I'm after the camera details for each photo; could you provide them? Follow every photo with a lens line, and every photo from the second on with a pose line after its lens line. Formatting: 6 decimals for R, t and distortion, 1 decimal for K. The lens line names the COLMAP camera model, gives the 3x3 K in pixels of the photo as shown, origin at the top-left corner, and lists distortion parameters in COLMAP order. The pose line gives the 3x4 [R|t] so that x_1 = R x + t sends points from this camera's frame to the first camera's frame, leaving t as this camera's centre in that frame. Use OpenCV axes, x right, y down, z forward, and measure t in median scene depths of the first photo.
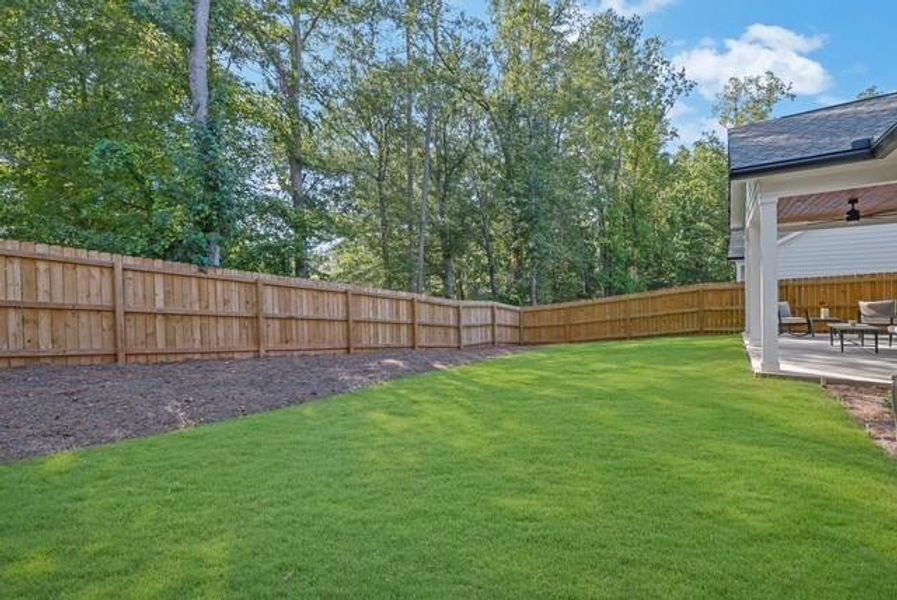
lens RADIAL K [[382.2, 0, 471.0], [0, 382.2, 300.5], [0, 0, 1]] dist [0.001676, 0.000441]
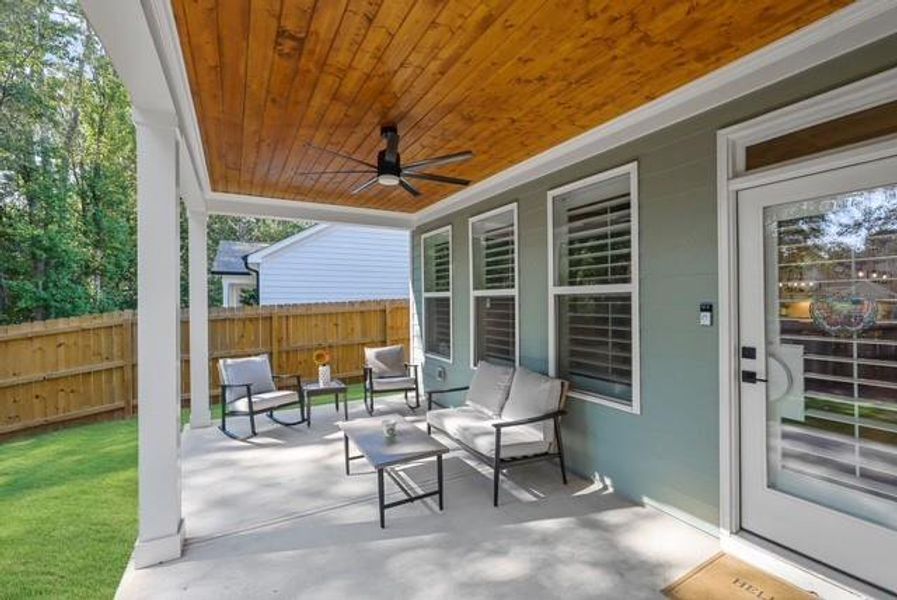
lens RADIAL K [[383.3, 0, 437.9], [0, 383.3, 297.2], [0, 0, 1]] dist [-0.059245, 0.019744]
pose [[0.467005, 0.032658, 0.883651, 0.340753], [0.016582, 0.998819, -0.045679, -0.030977], [-0.884099, 0.035985, 0.465912, 0.394575]]
